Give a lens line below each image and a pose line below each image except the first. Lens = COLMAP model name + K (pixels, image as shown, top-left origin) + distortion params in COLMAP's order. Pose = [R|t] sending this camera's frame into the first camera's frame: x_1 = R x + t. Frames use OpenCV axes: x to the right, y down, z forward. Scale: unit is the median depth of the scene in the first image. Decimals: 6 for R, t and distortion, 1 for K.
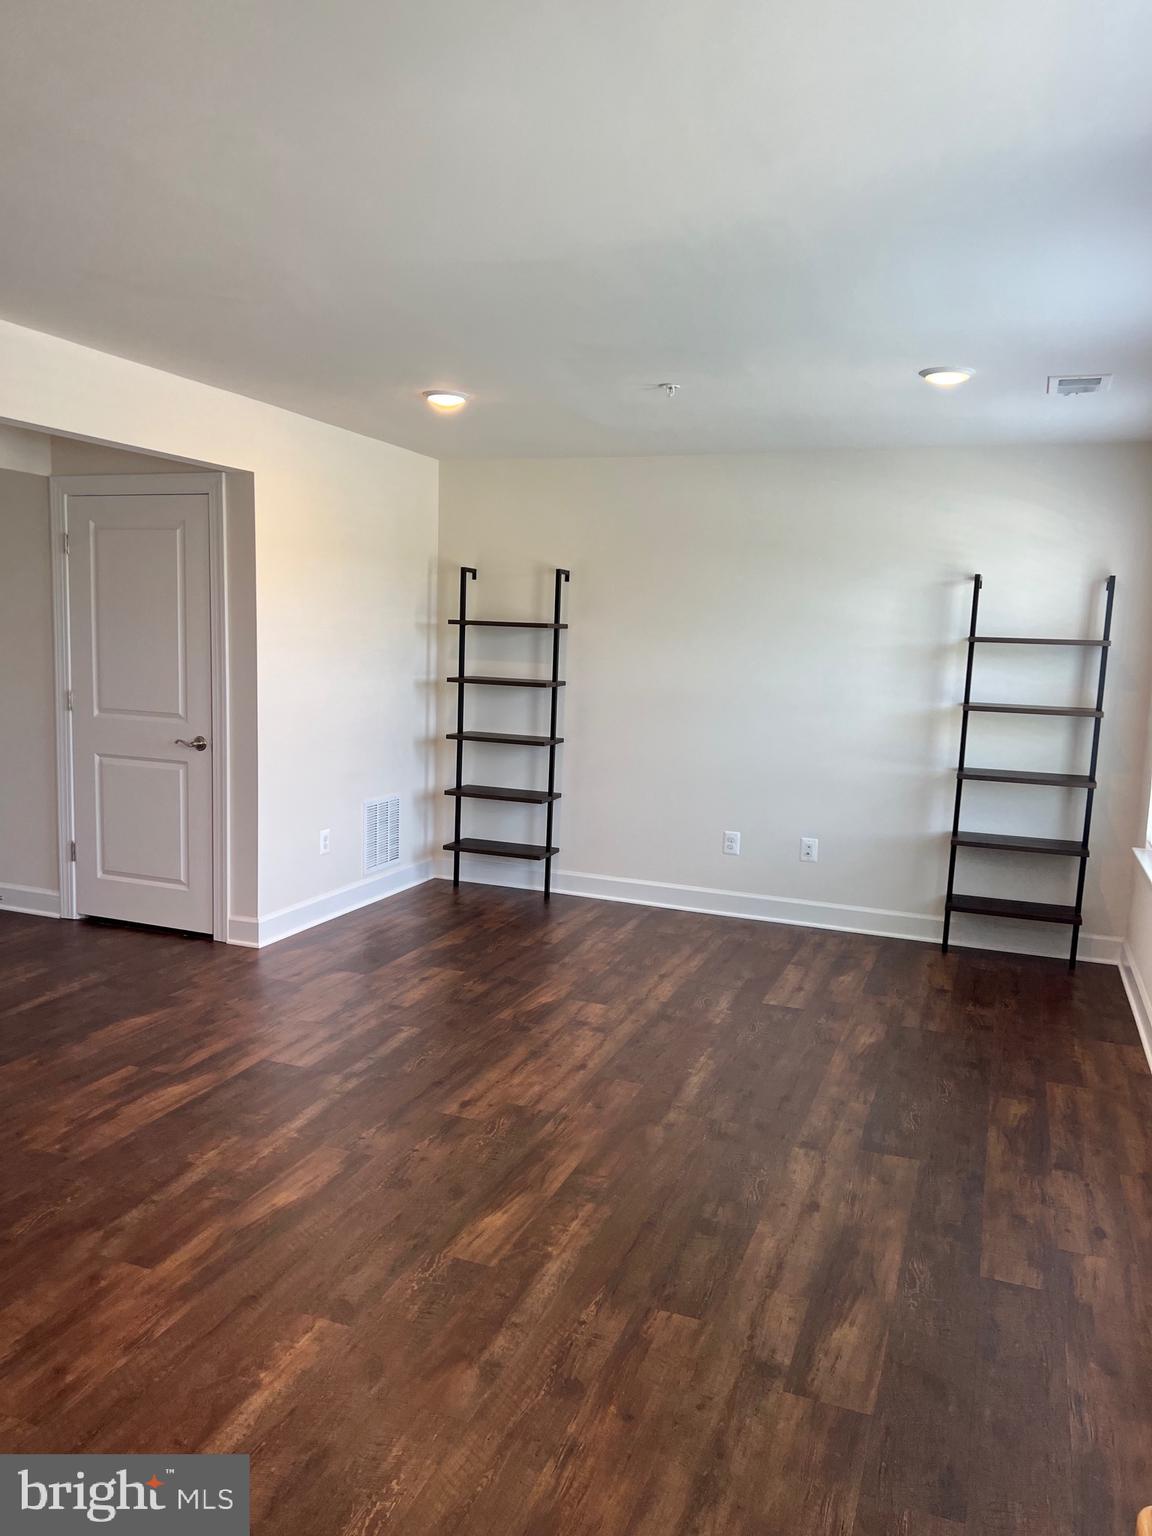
lens RADIAL K [[1144.4, 0, 567.7], [0, 1144.4, 779.2], [0, 0, 1]] dist [0.055441, -0.060036]
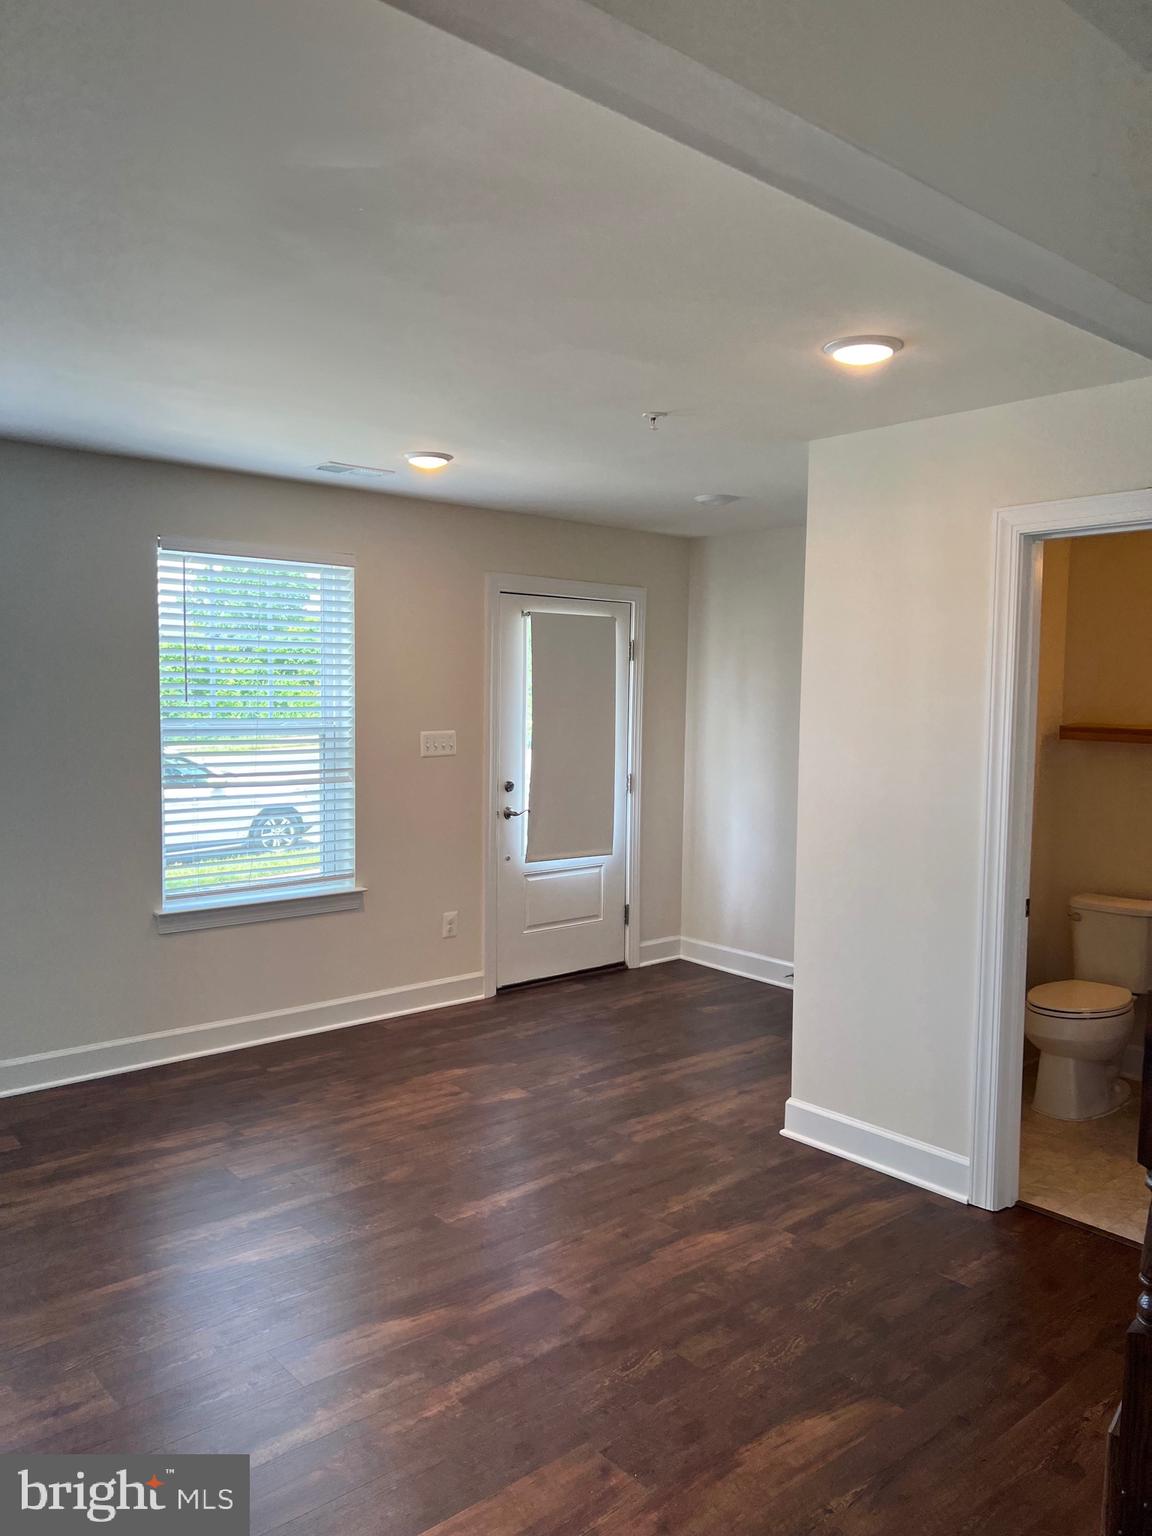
lens RADIAL K [[1144.4, 0, 567.7], [0, 1144.4, 779.2], [0, 0, 1]] dist [0.055441, -0.060036]
pose [[-0.881759, -0.082103, 0.464500, -0.811647], [0.015809, 0.979039, 0.203060, -0.271380], [-0.471435, 0.186394, -0.861978, 1.766734]]
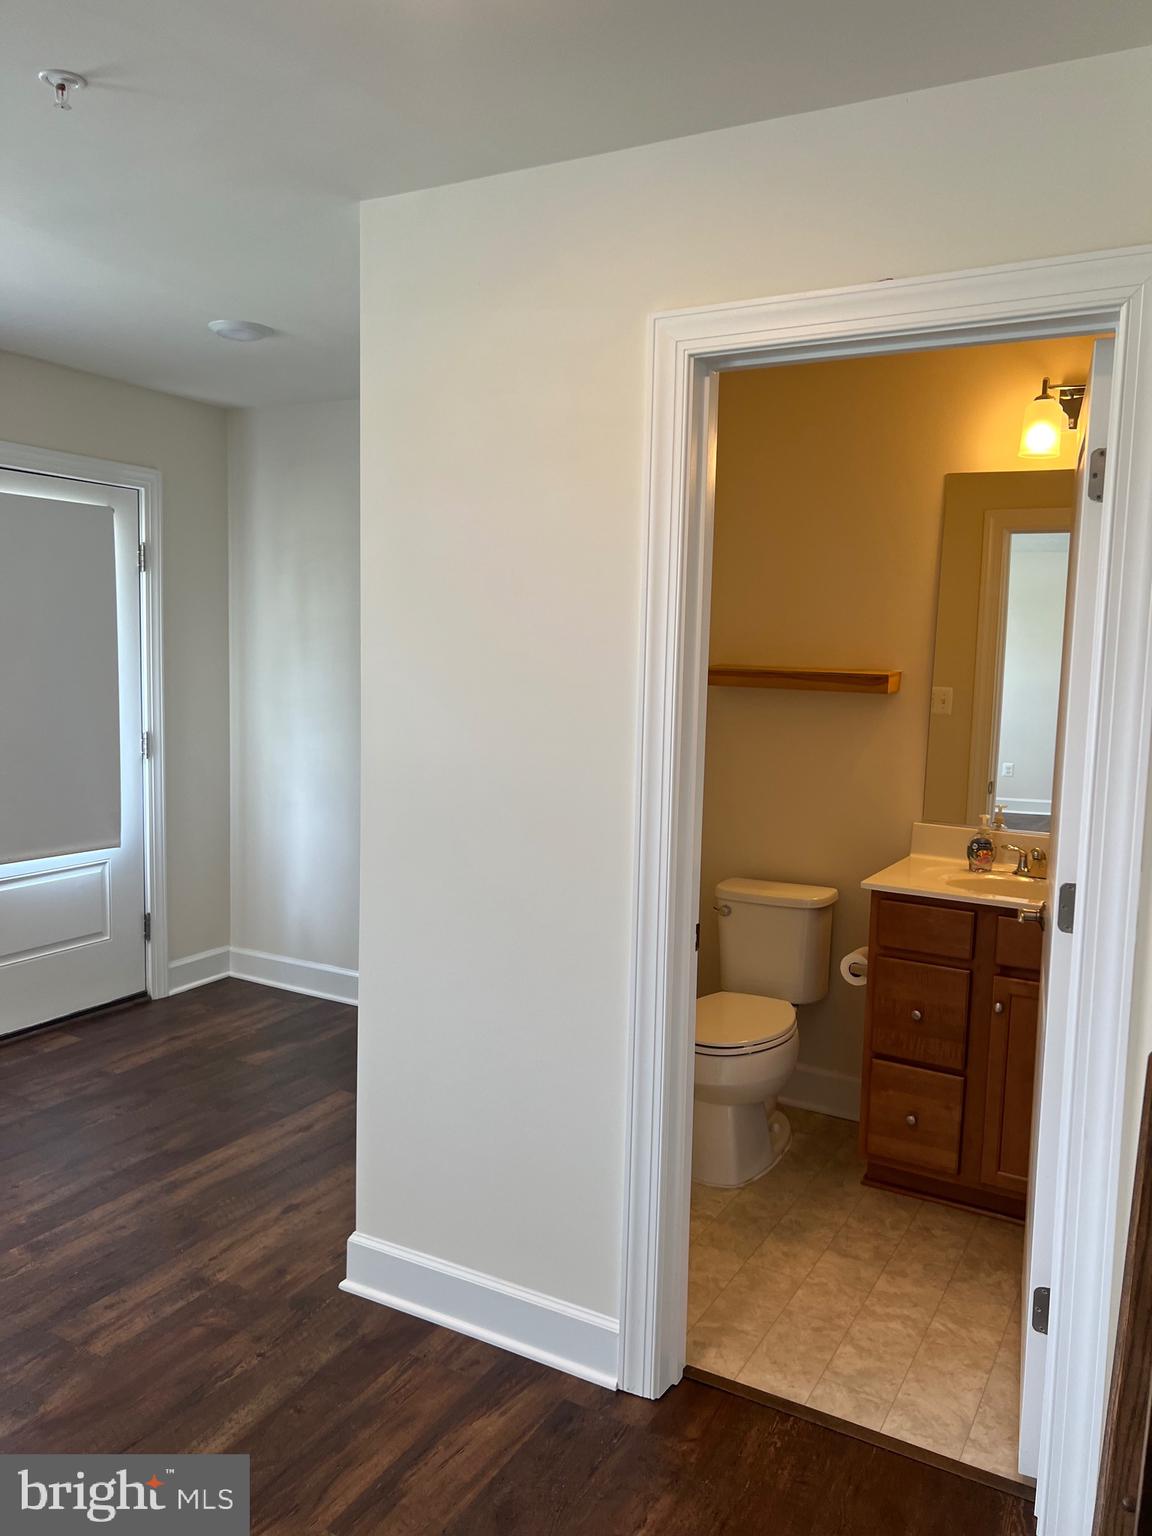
lens RADIAL K [[1144.4, 0, 567.7], [0, 1144.4, 779.2], [0, 0, 1]] dist [0.055441, -0.060036]
pose [[-0.986730, -0.078322, 0.142232, -0.698022], [-0.041802, 0.968979, 0.243582, -0.180716], [-0.156898, 0.234404, -0.959395, 1.261655]]
